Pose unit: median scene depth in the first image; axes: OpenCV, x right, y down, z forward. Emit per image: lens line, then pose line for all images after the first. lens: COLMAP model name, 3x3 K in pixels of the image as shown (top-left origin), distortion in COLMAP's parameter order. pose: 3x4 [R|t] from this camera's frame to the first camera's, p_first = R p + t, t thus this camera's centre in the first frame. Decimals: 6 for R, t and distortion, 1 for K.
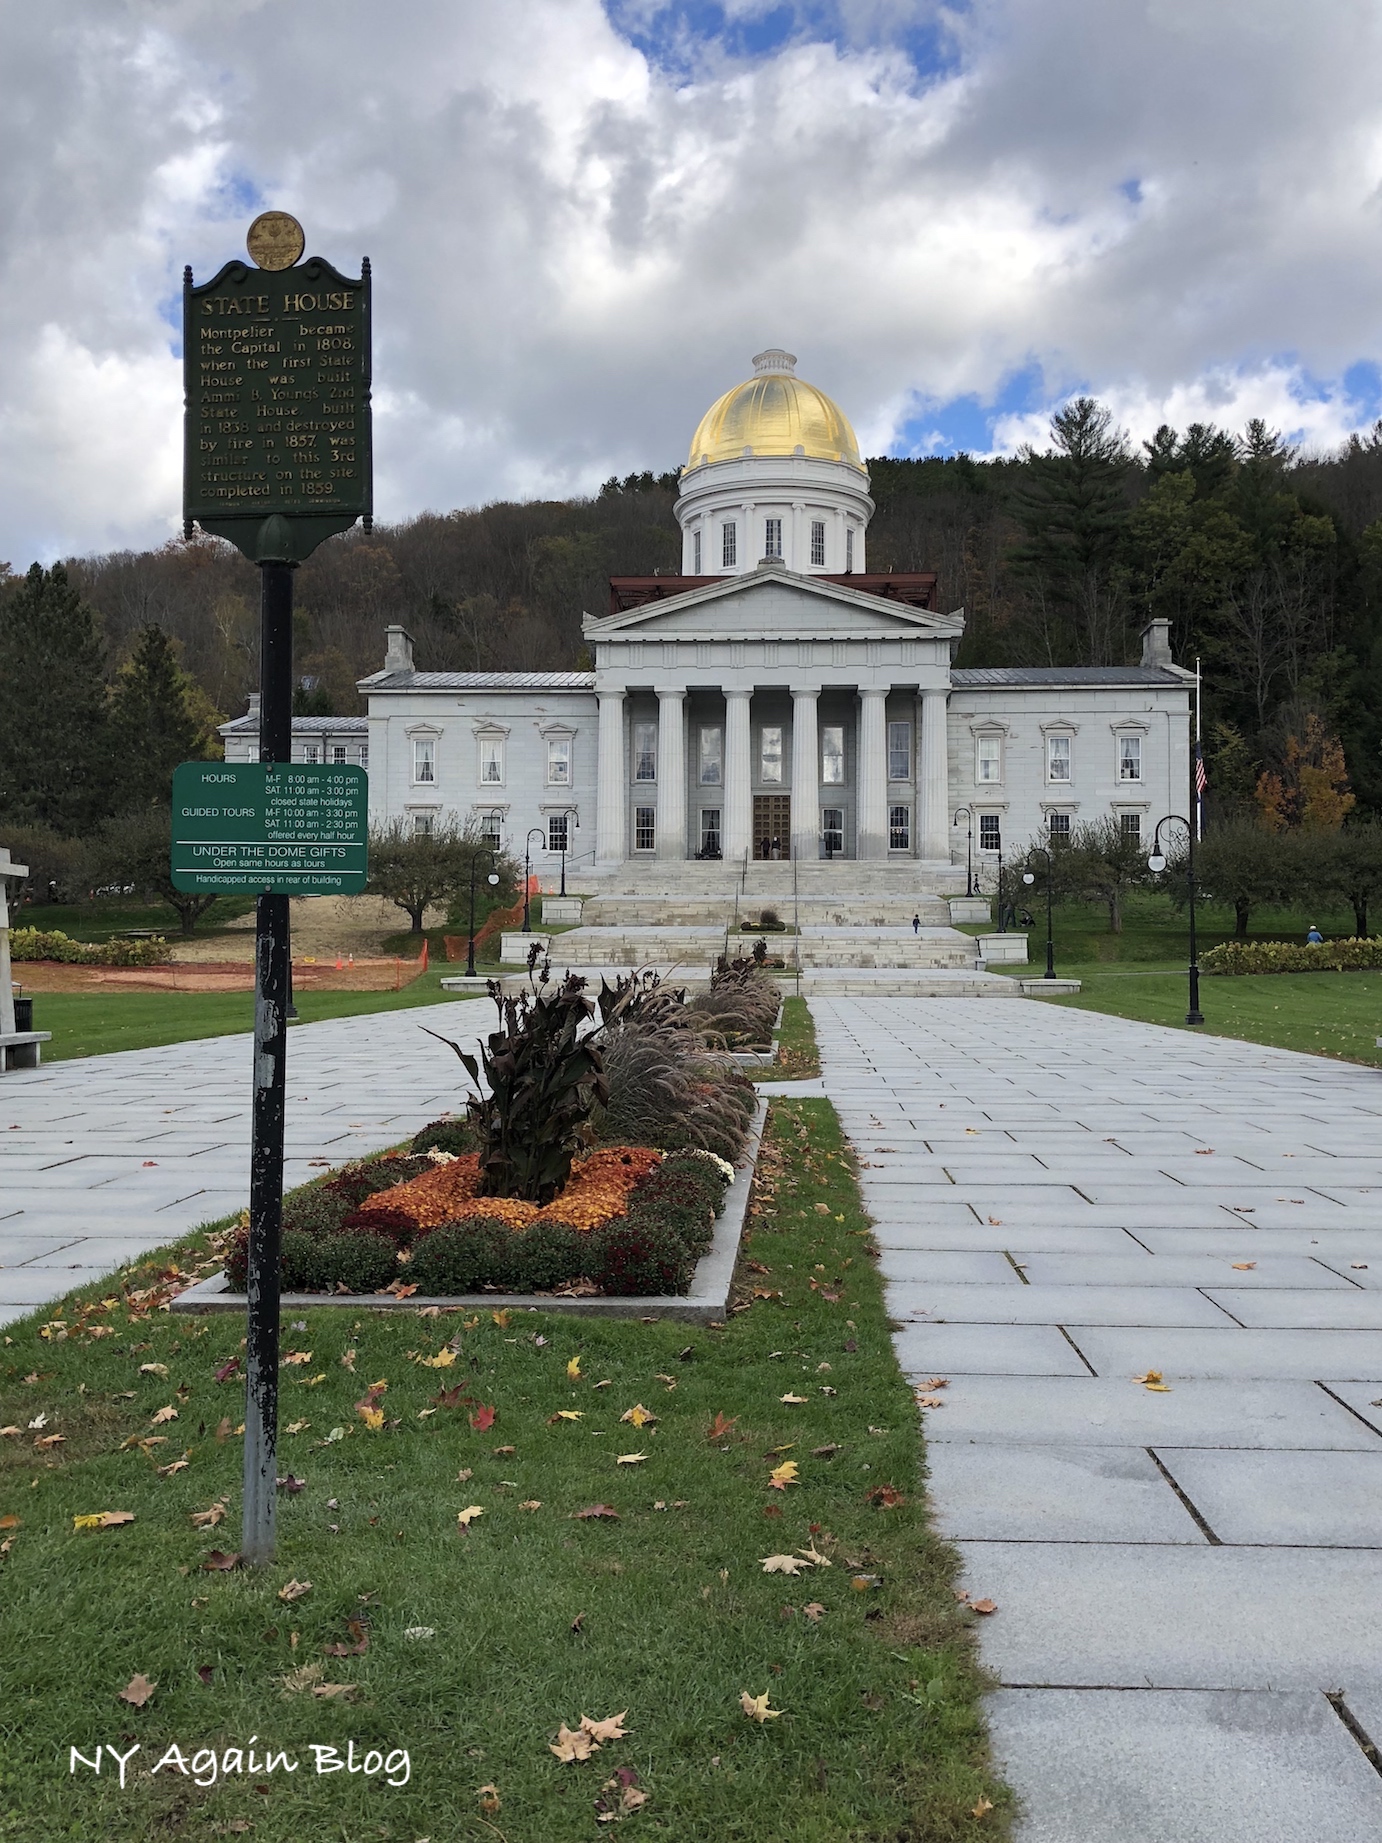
lens RADIAL K [[1728.2, 0, 694.0], [0, 1728.2, 918.1], [0, 0, 1]] dist [0.085824, 0.000000]
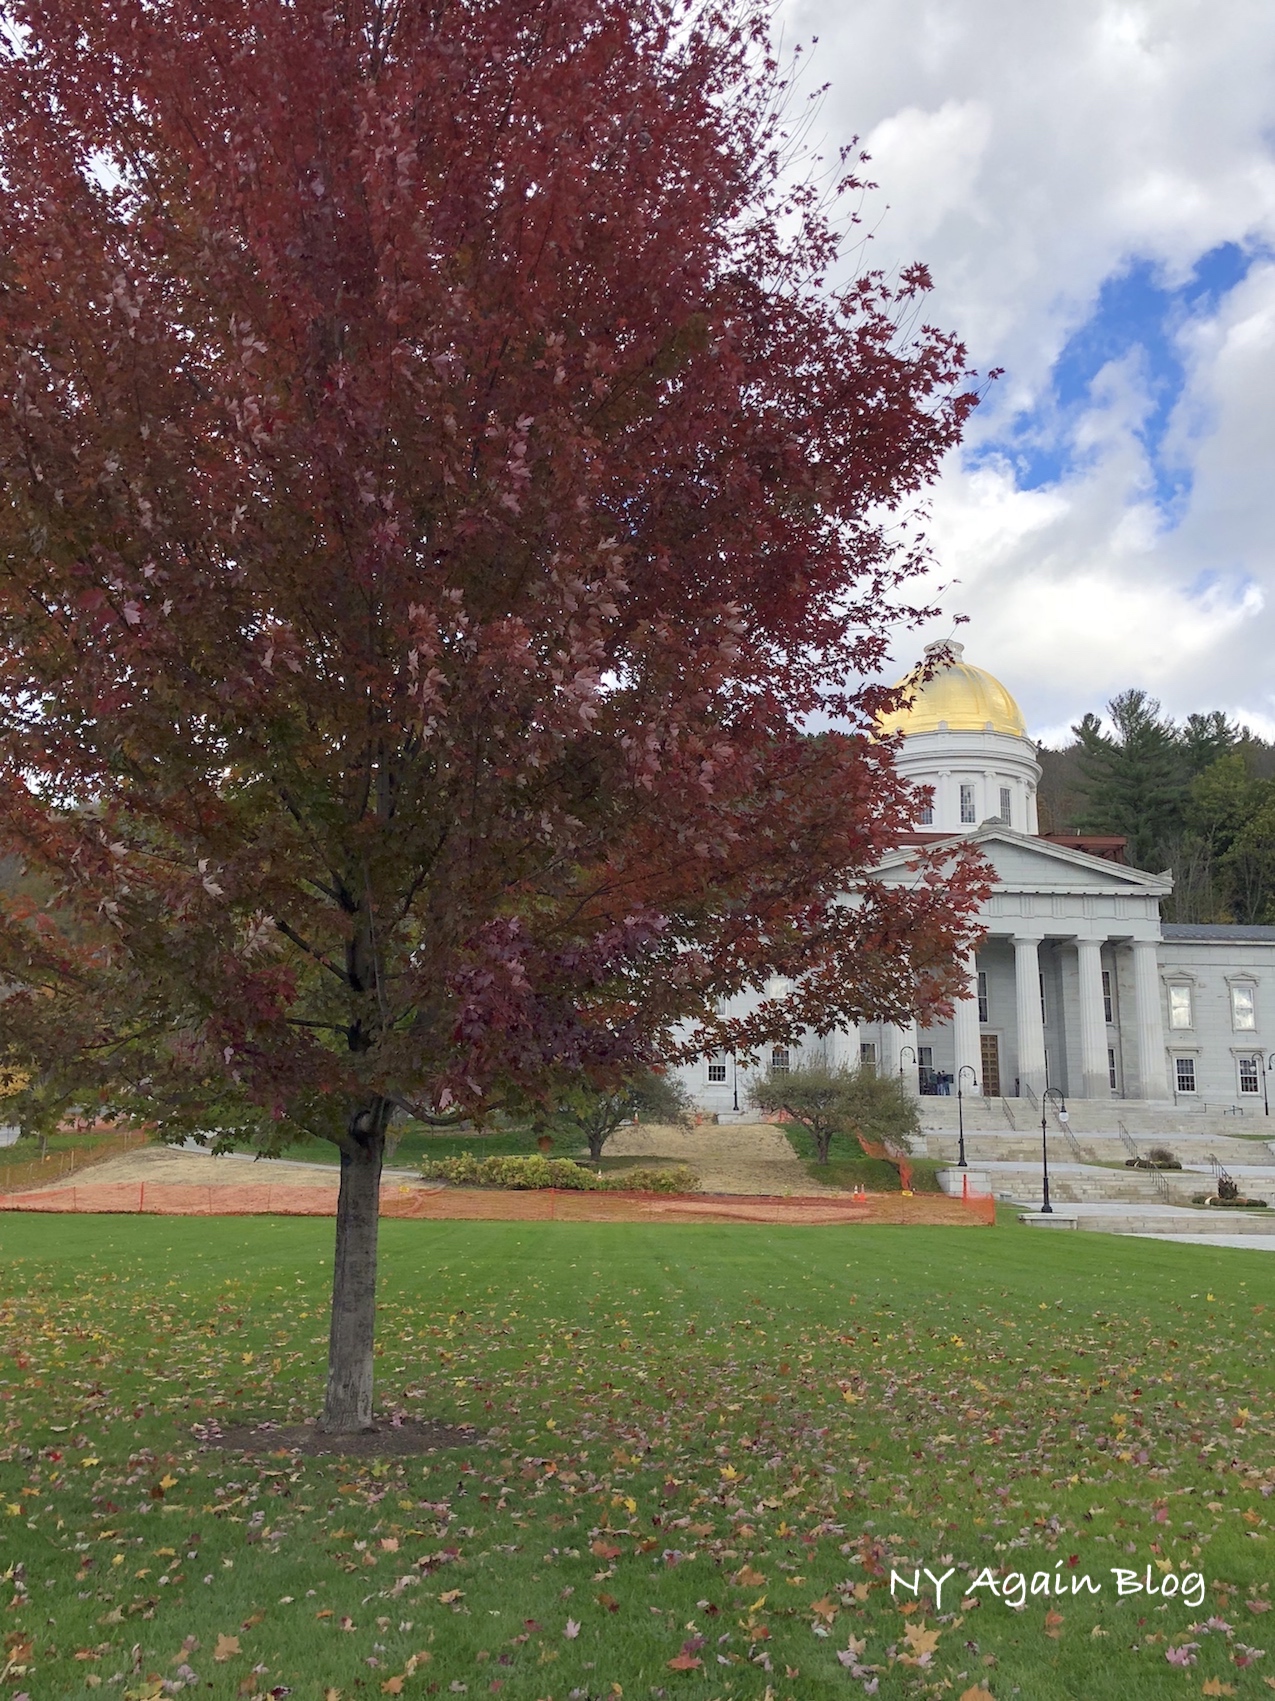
lens RADIAL K [[1595.1, 0, 628.7], [0, 1595.1, 849.0], [0, 0, 1]] dist [0.085824, 0.000000]
pose [[0.996882, 0.026950, 0.074160, -0.257311], [-0.013097, 0.983341, -0.181296, -0.001115], [-0.077810, 0.179760, 0.980628, 0.022418]]
